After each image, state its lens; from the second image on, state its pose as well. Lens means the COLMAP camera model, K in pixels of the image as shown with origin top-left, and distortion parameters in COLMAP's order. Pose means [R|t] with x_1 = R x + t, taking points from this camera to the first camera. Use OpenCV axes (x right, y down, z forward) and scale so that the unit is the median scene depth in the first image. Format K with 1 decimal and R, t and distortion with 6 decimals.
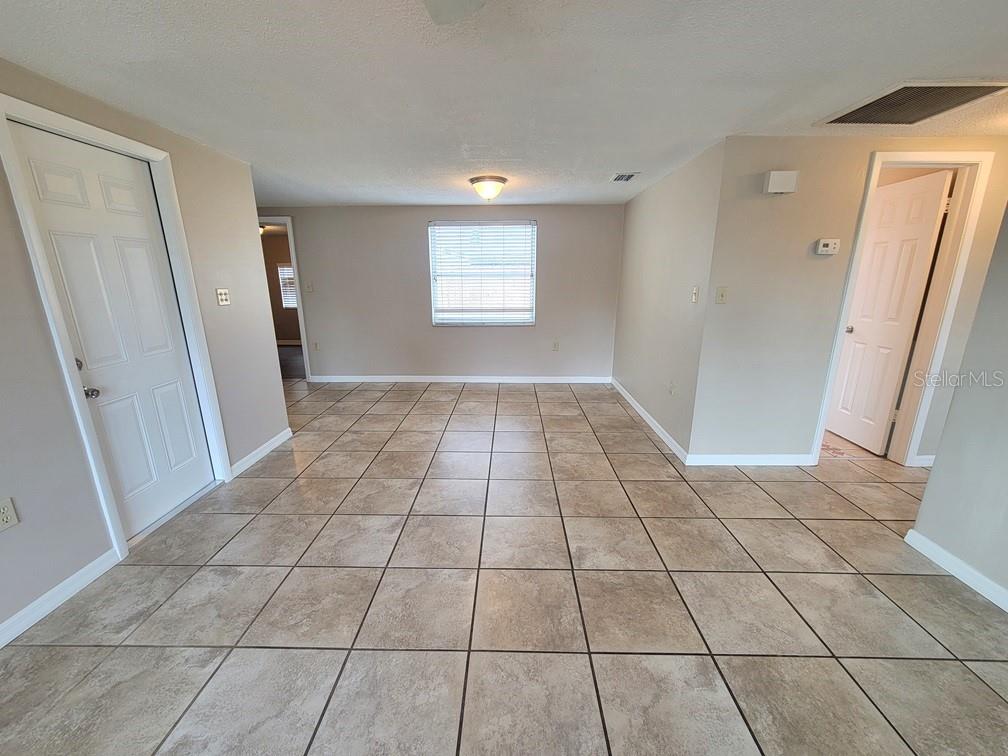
lens RADIAL K [[411.3, 0, 500.9], [0, 411.3, 384.2], [0, 0, 1]] dist [0.001650, -0.001634]
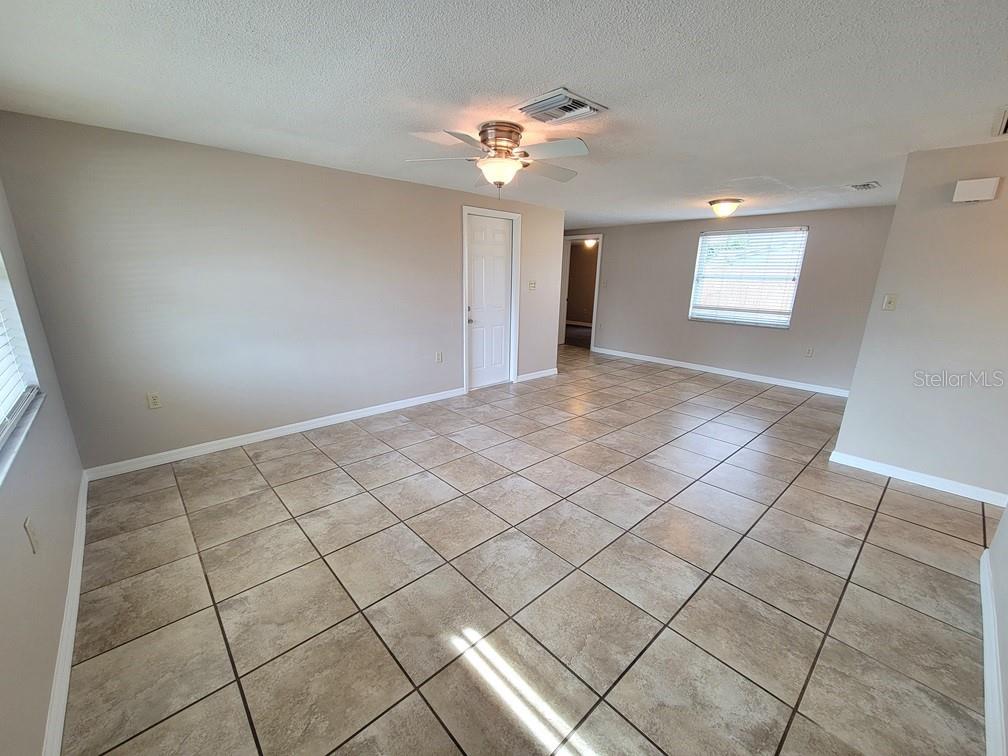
lens RADIAL K [[411.3, 0, 500.9], [0, 411.3, 384.2], [0, 0, 1]] dist [0.001650, -0.001634]
pose [[0.690118, 0.205275, -0.693974, 0.478265], [-0.205973, 0.974983, 0.083568, 0.077414], [0.693767, 0.085268, 0.715134, -0.311008]]
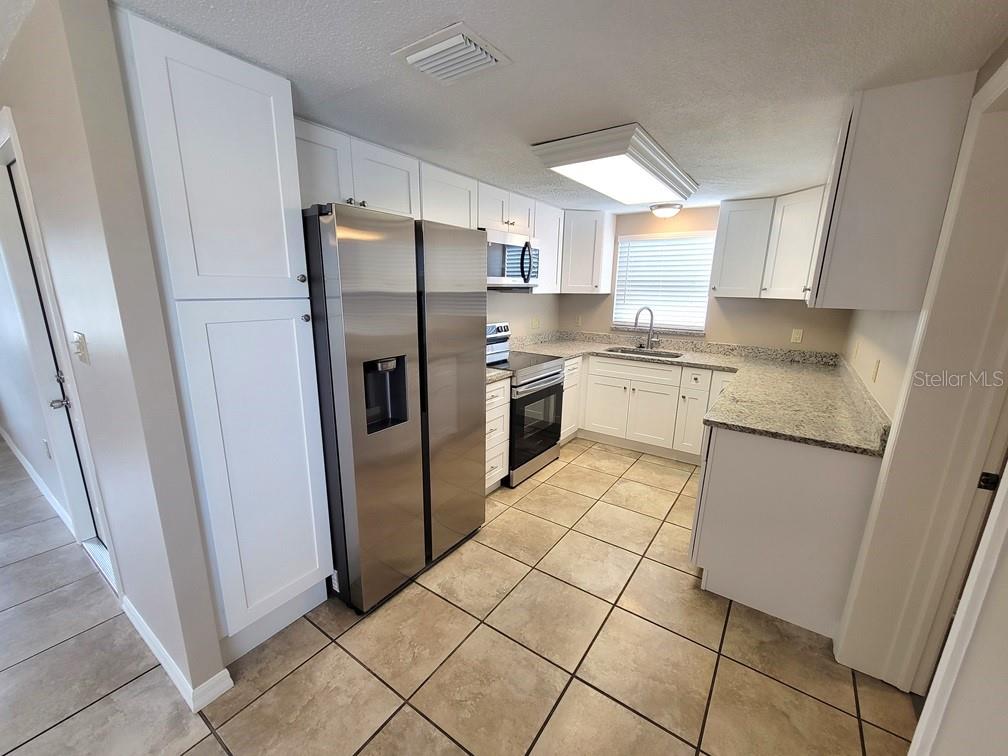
lens RADIAL K [[411.0, 0, 499.7], [0, 411.0, 384.5], [0, 0, 1]] dist [-0.000212, -0.000026]
pose [[-0.557732, 0.187584, -0.808546, -0.414991], [-0.228130, 0.901968, 0.366621, -0.378862], [0.798055, 0.388930, -0.460263, 1.315152]]
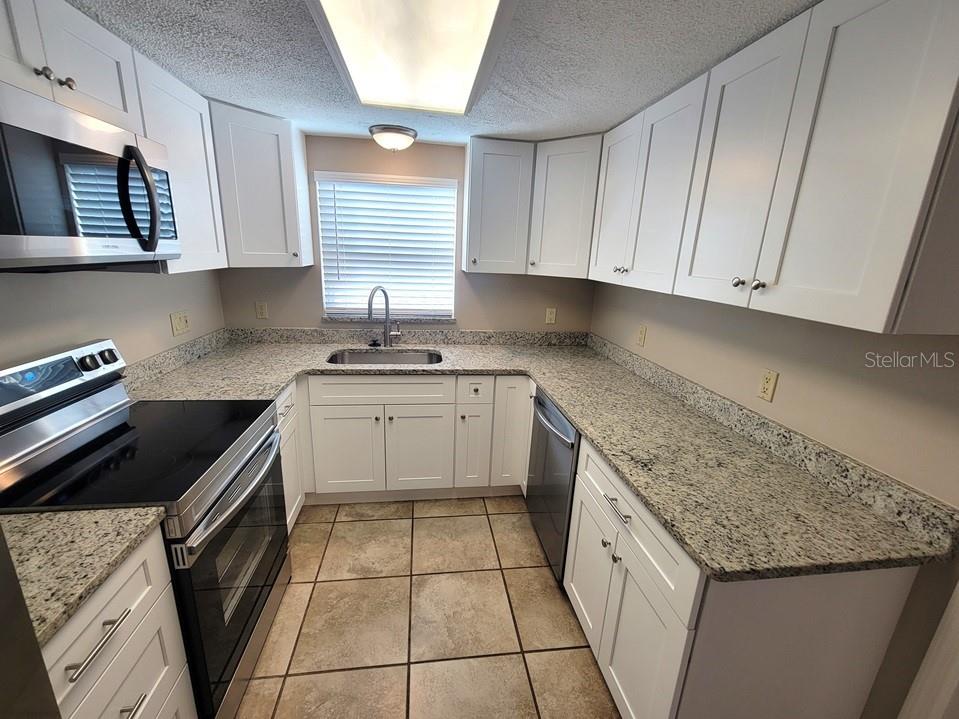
lens RADIAL K [[410.4, 0, 475.0], [0, 410.4, 365.9], [0, 0, 1]] dist [-0.000406, 0.000056]
pose [[0.155879, 0.274673, -0.948818, -0.797581], [-0.291161, 0.930659, 0.221582, -0.333504], [0.943889, 0.241719, 0.225044, 1.076711]]
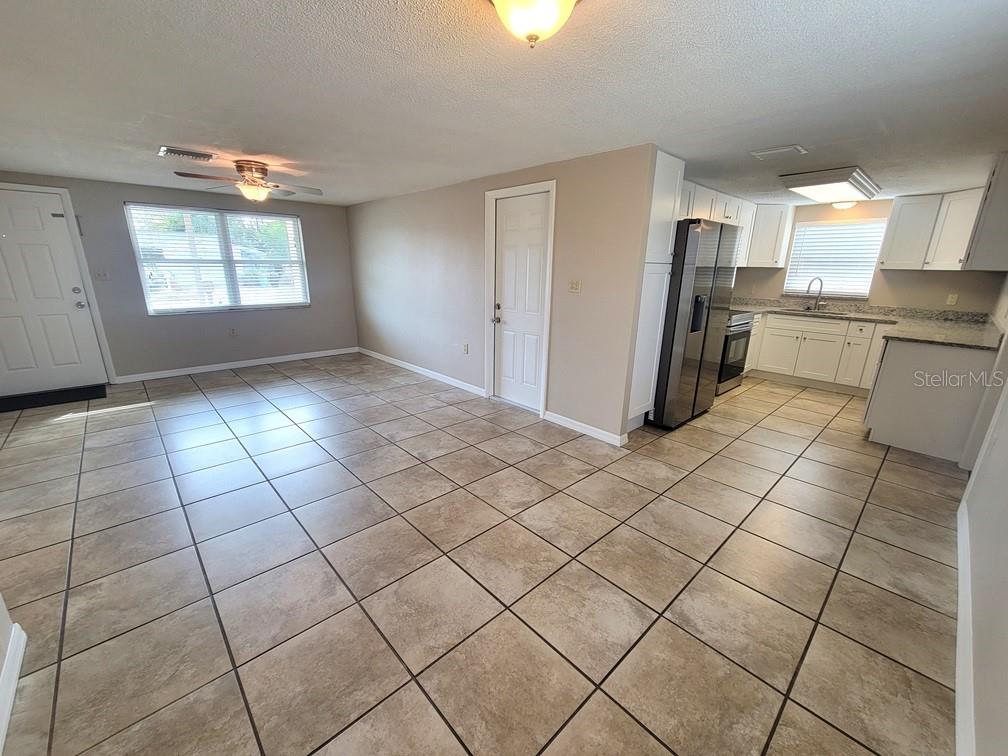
lens RADIAL K [[411.3, 0, 500.9], [0, 411.3, 384.2], [0, 0, 1]] dist [0.001650, -0.001634]
pose [[-0.717649, 0.183167, -0.671886, 0.266354], [-0.194843, 0.873450, 0.446231, -0.354017], [0.668593, 0.451149, -0.591141, 1.320460]]
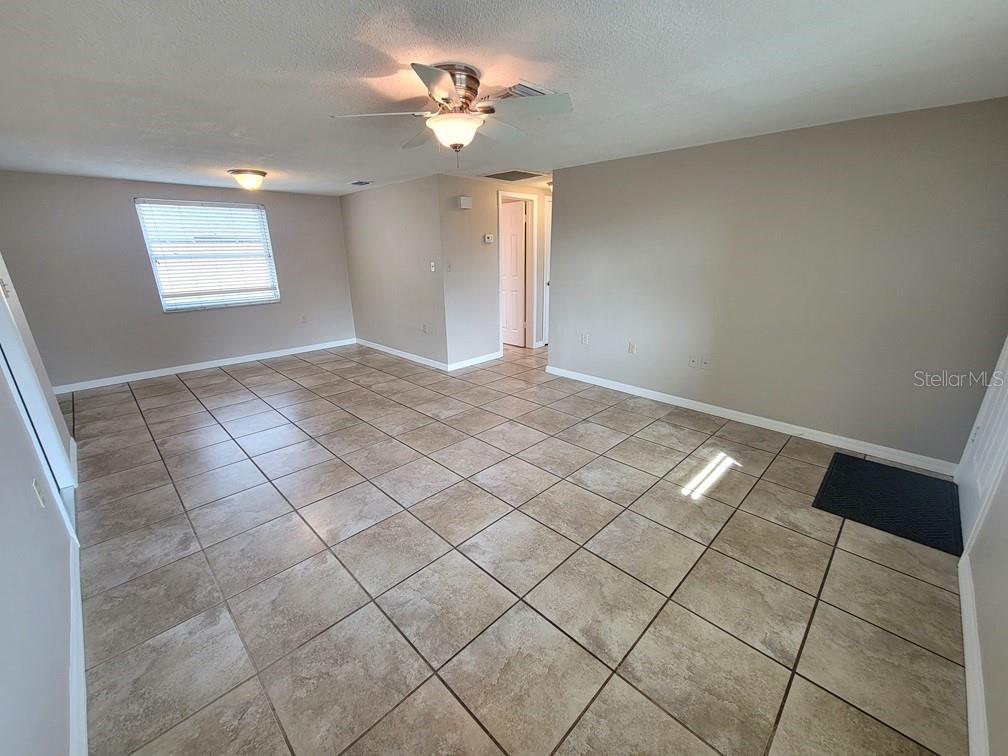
lens RADIAL K [[411.3, 0, 500.9], [0, 411.3, 384.2], [0, 0, 1]] dist [0.001650, -0.001634]
pose [[0.690936, -0.231780, 0.684752, -0.462210], [0.195157, 0.971844, 0.132037, 0.059288], [-0.696076, 0.042405, 0.716715, -0.276122]]
